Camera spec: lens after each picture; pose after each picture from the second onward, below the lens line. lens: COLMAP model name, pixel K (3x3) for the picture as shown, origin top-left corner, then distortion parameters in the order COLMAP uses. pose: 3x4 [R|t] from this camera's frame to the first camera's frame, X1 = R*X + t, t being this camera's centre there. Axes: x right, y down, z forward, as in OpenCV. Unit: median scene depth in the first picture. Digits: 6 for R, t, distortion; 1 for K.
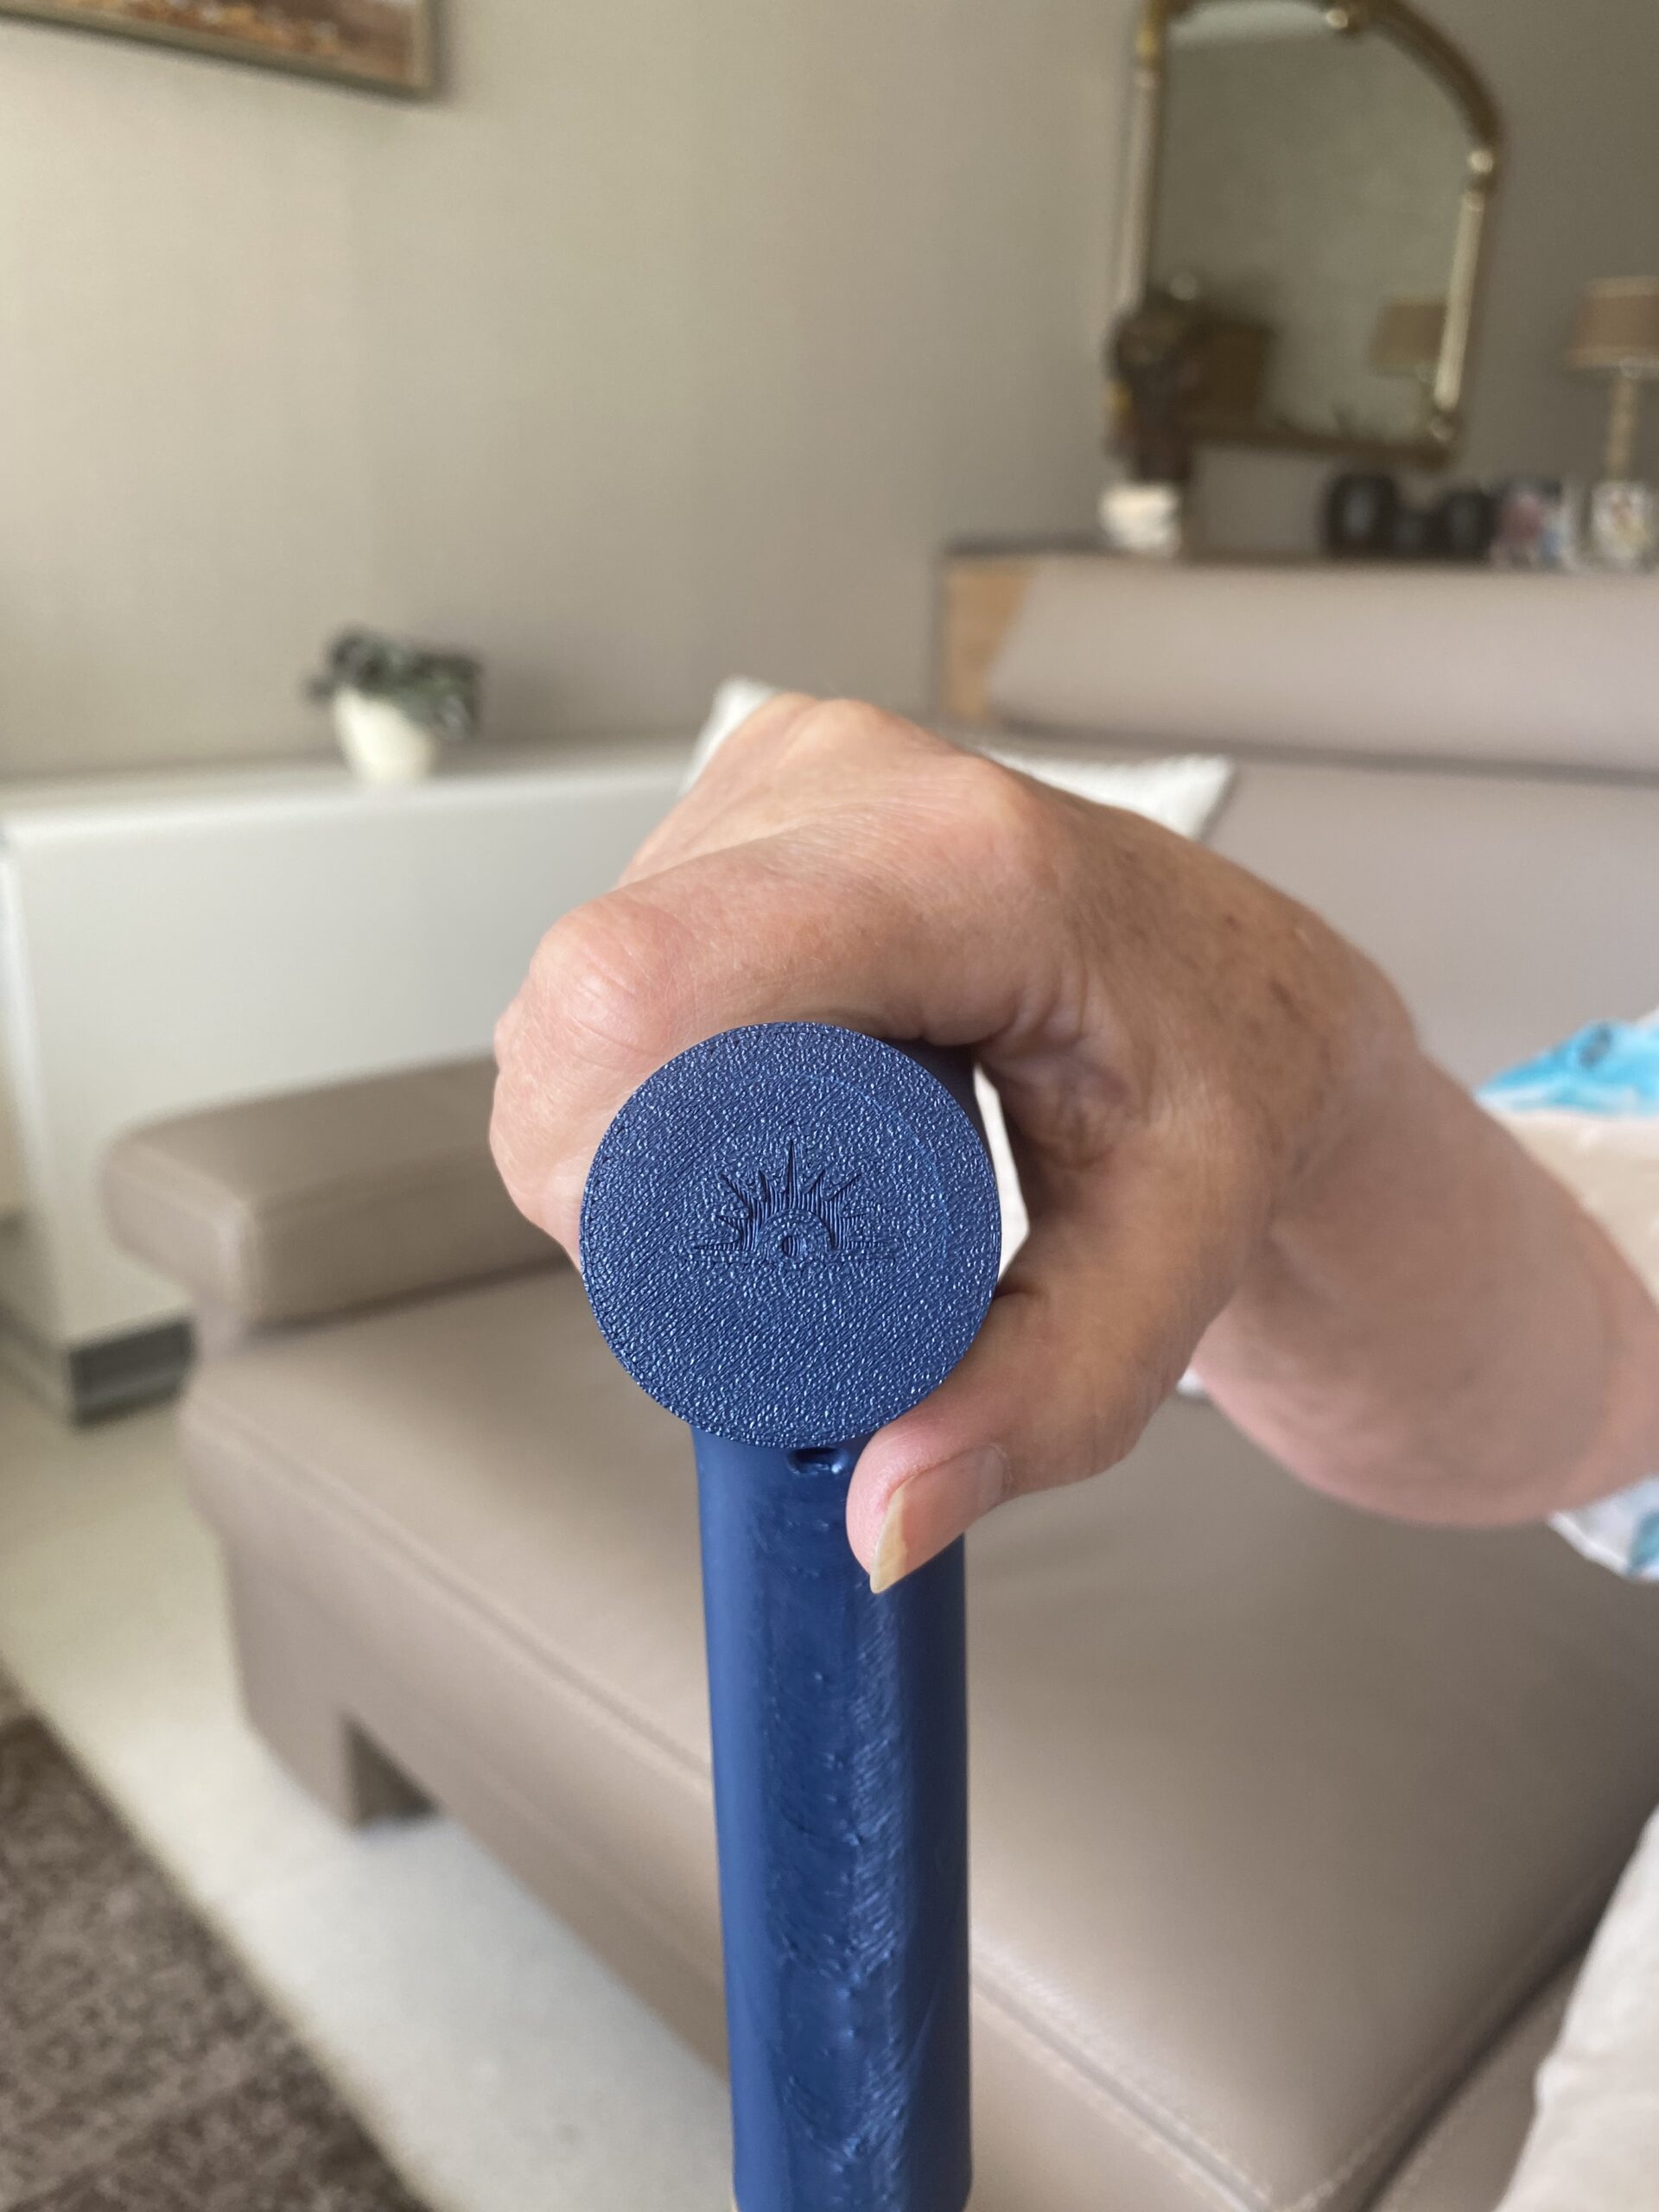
lens RADIAL K [[1721.5, 0, 875.9], [0, 1721.5, 1102.7], [0, 0, 1]] dist [-0.001408, -0.004289]
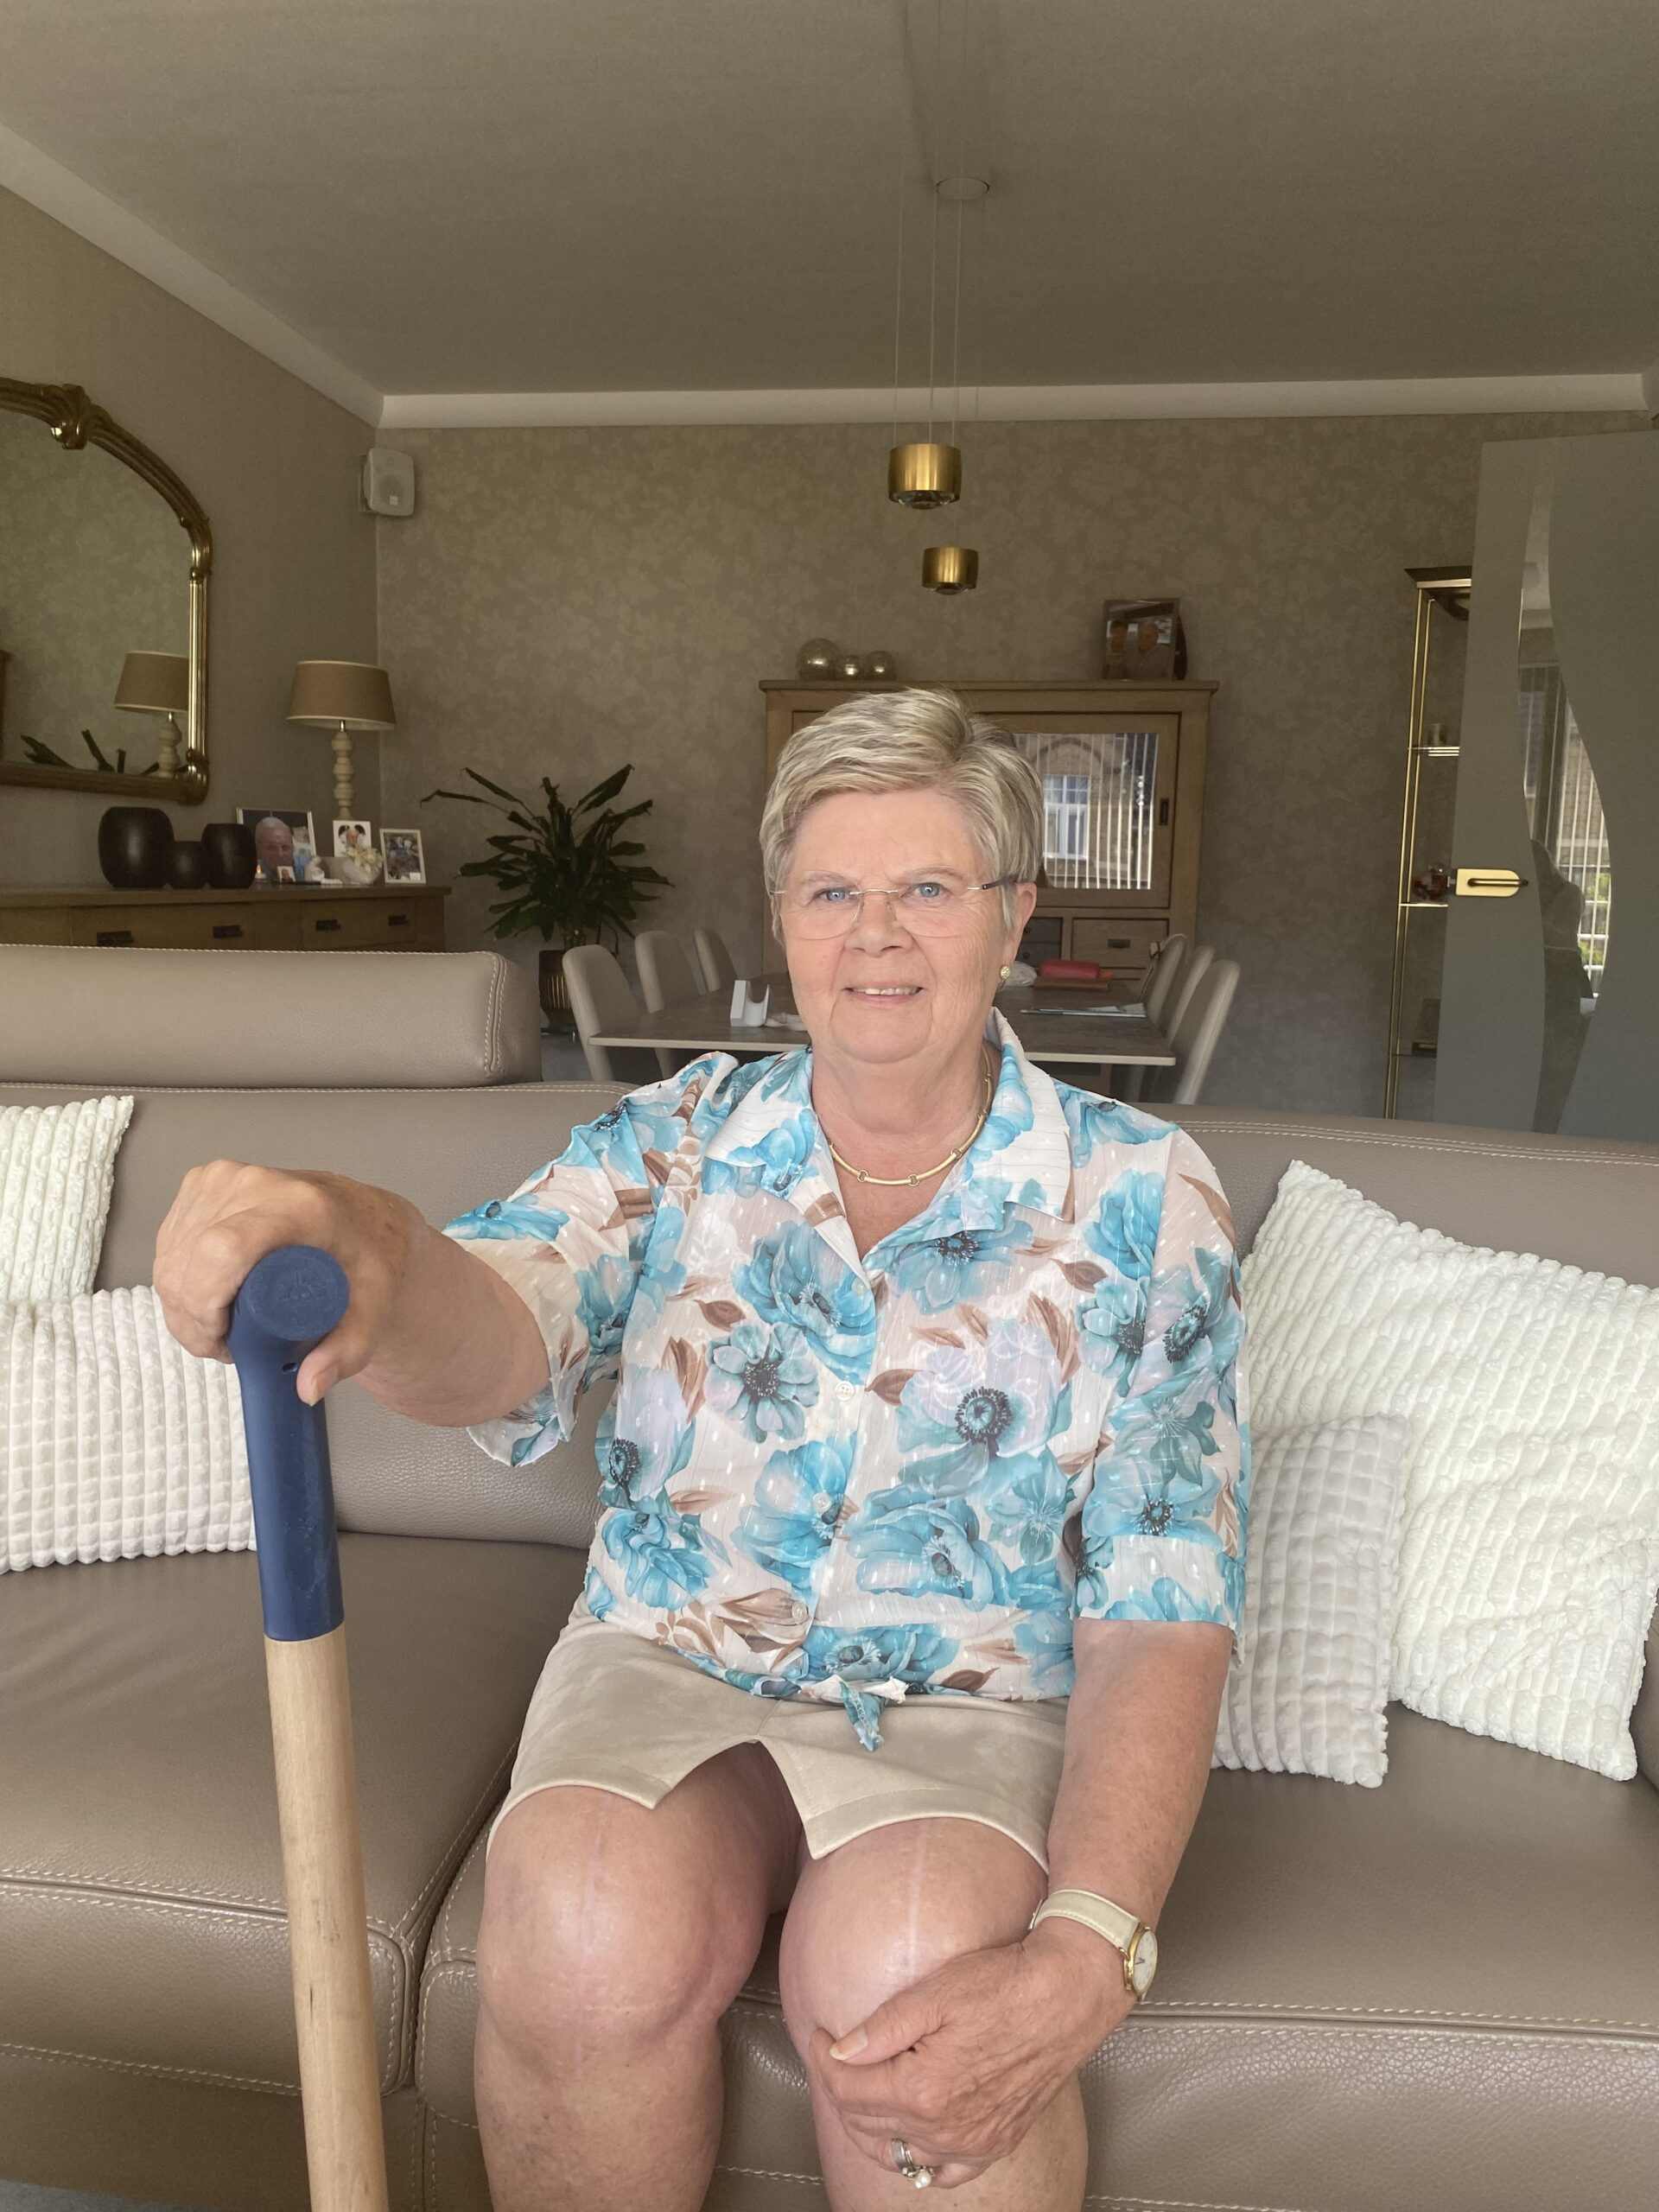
lens RADIAL K [[1721.5, 0, 875.9], [0, 1721.5, 1102.7], [0, 0, 1]] dist [-0.001408, -0.004289]
pose [[0.770435, -0.085489, 0.631761, -0.131774], [0.178757, 0.980184, -0.085358, 0.017985], [-0.611945, 0.178694, 0.770449, -0.258497]]
